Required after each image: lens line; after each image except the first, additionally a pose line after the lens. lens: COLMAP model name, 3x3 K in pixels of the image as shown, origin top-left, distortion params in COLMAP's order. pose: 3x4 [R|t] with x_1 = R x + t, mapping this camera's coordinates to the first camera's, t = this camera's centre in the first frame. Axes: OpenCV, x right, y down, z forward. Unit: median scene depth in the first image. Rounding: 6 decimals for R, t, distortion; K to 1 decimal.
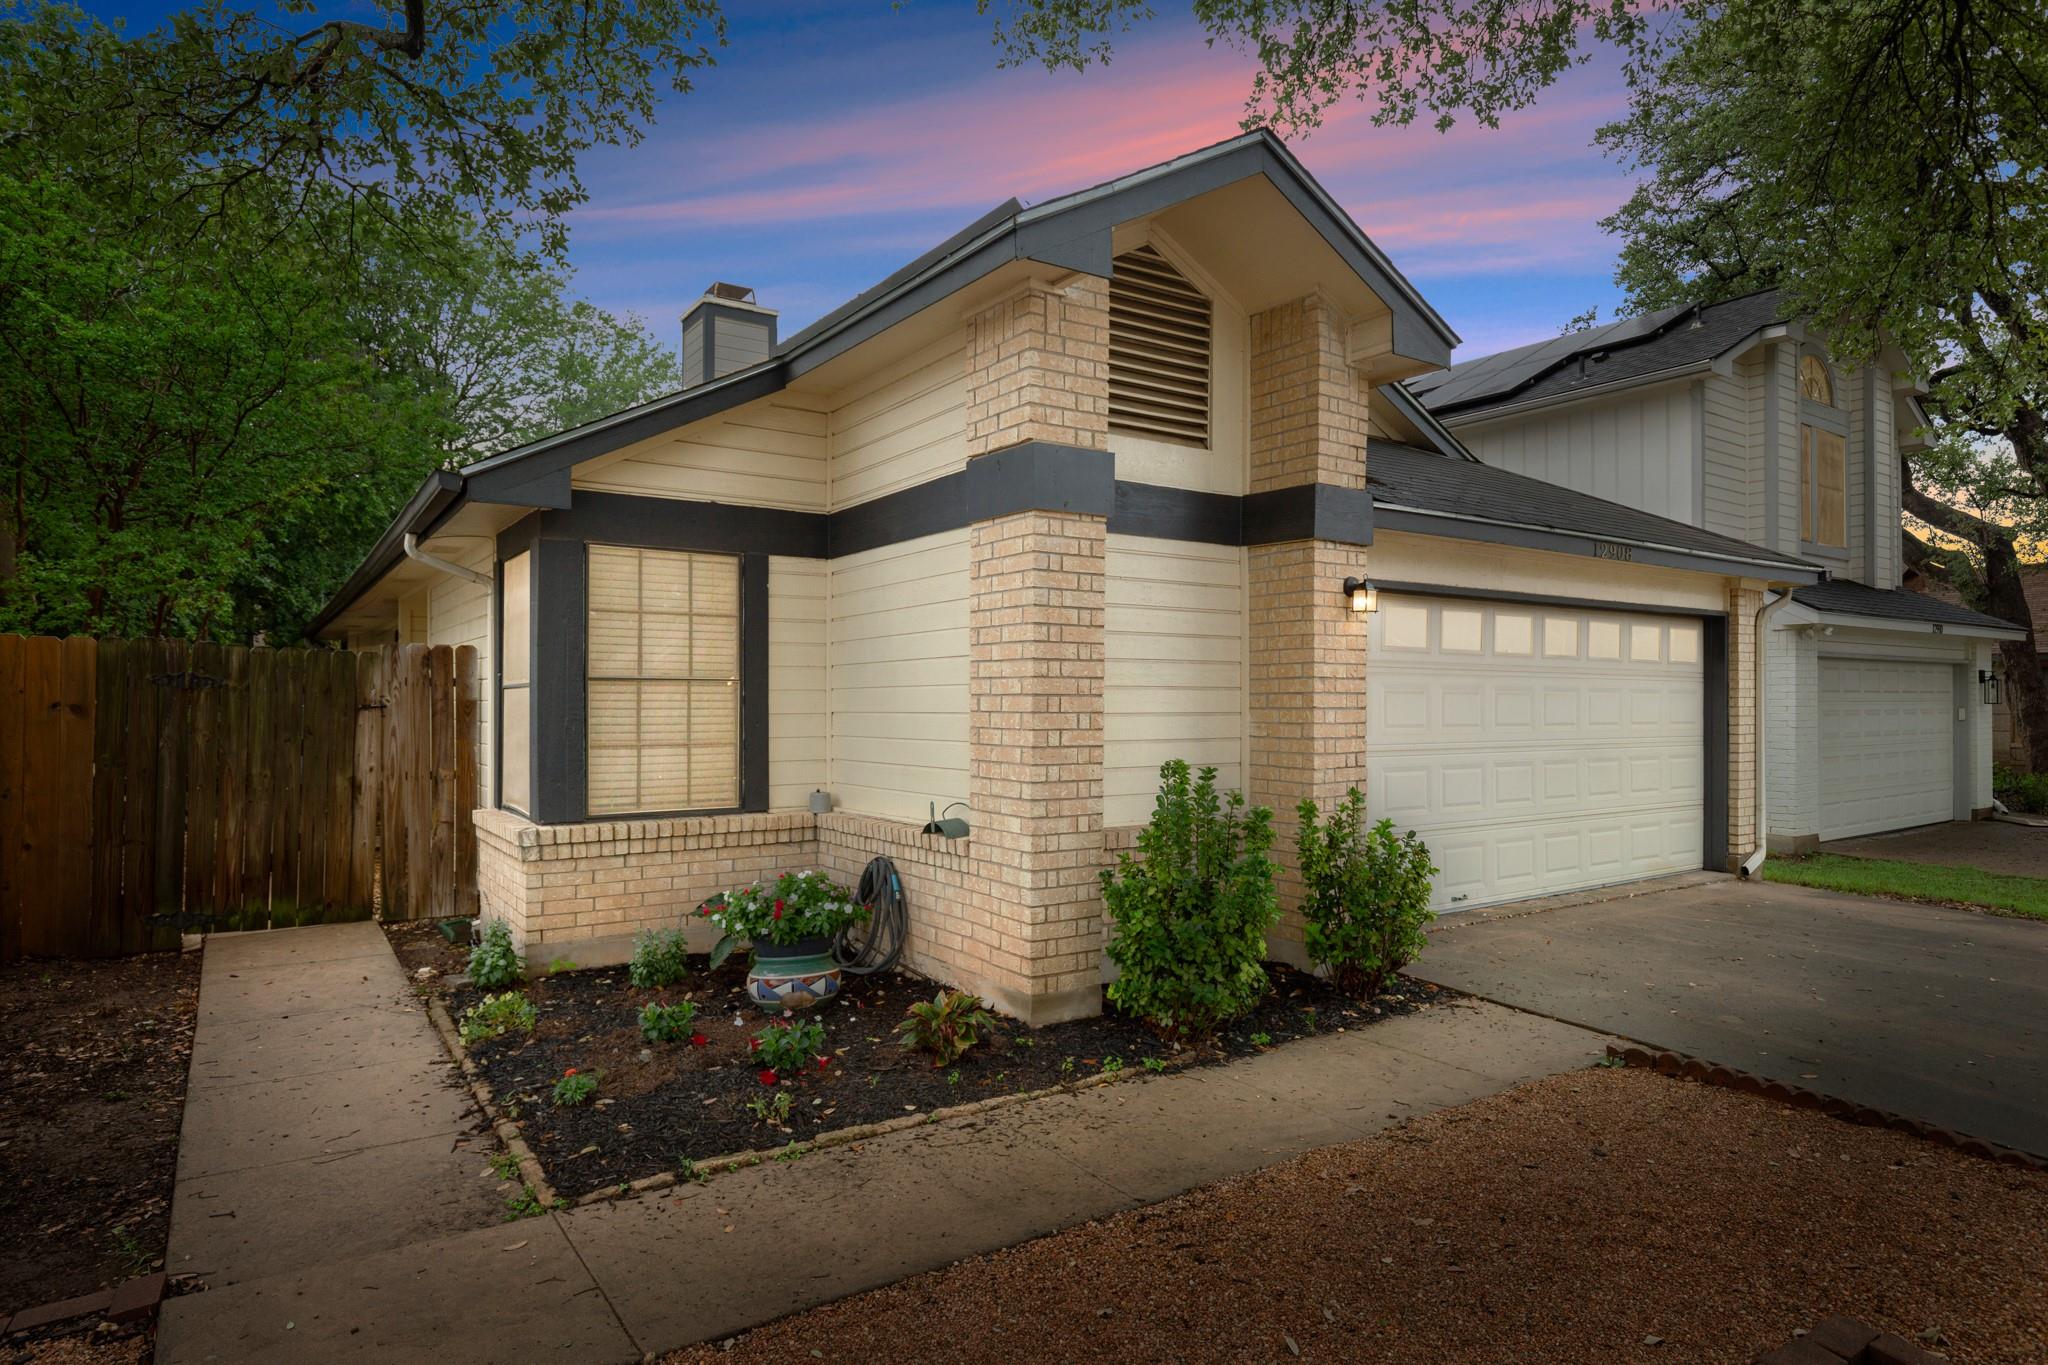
lens RADIAL K [[1160.7, 0, 1025.7], [0, 1160.7, 675.1], [0, 0, 1]] dist [-0.003098, -0.000360]
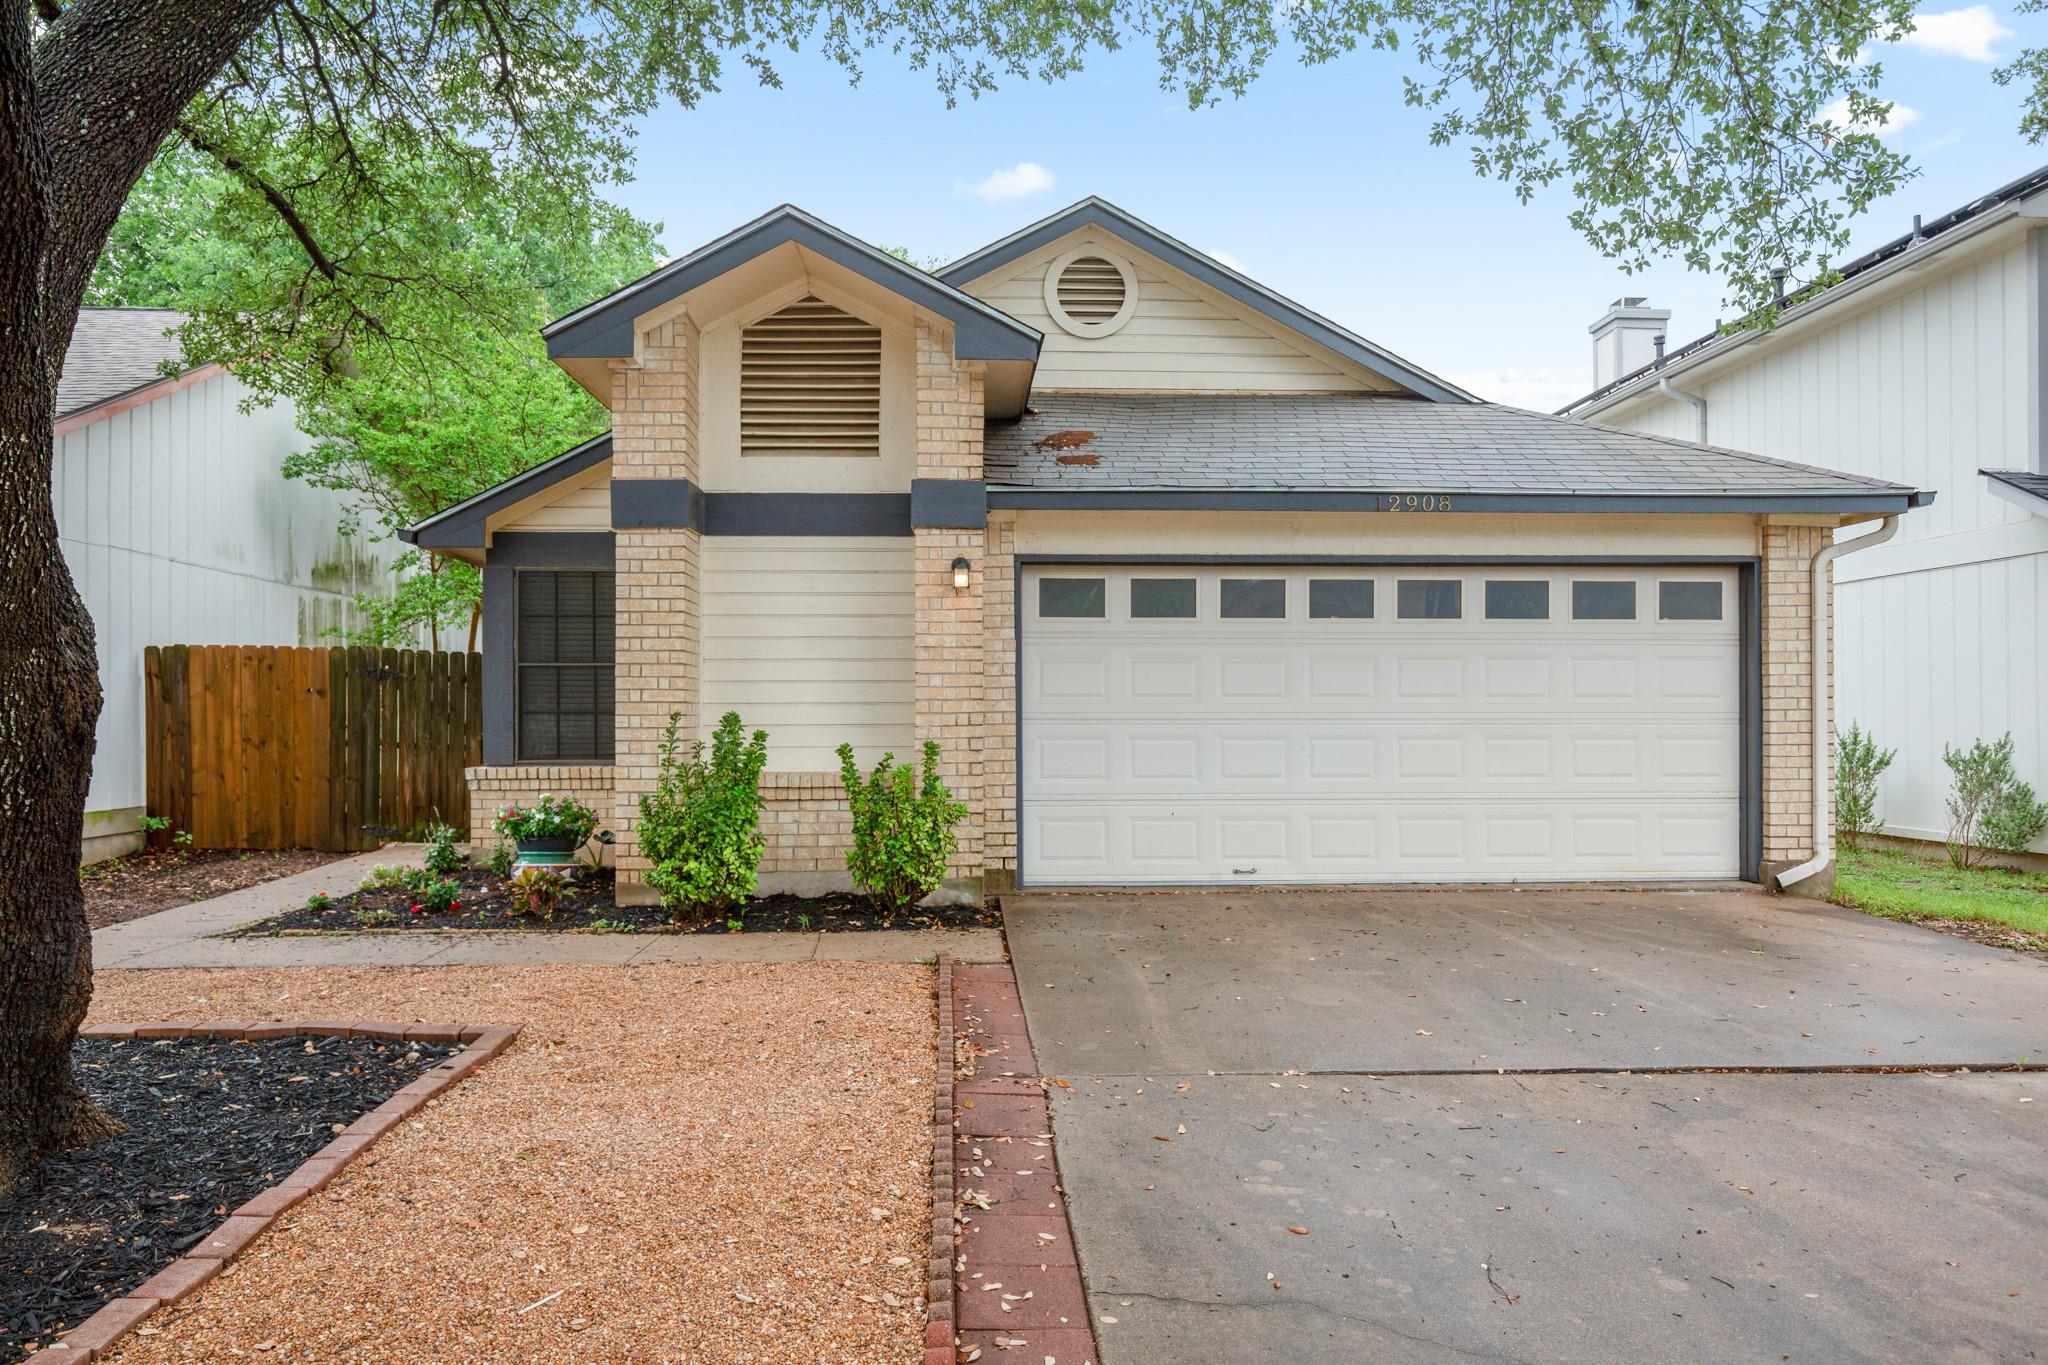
lens RADIAL K [[1378.2, 0, 1024.0], [0, 1378.2, 682.5], [0, 0, 1]] dist [-0.000956, 0.000117]
pose [[0.850464, -0.019038, -0.525689, 1.024293], [0.016380, 0.999819, -0.009708, 0.050560], [0.525778, -0.000355, 0.850621, -0.107226]]
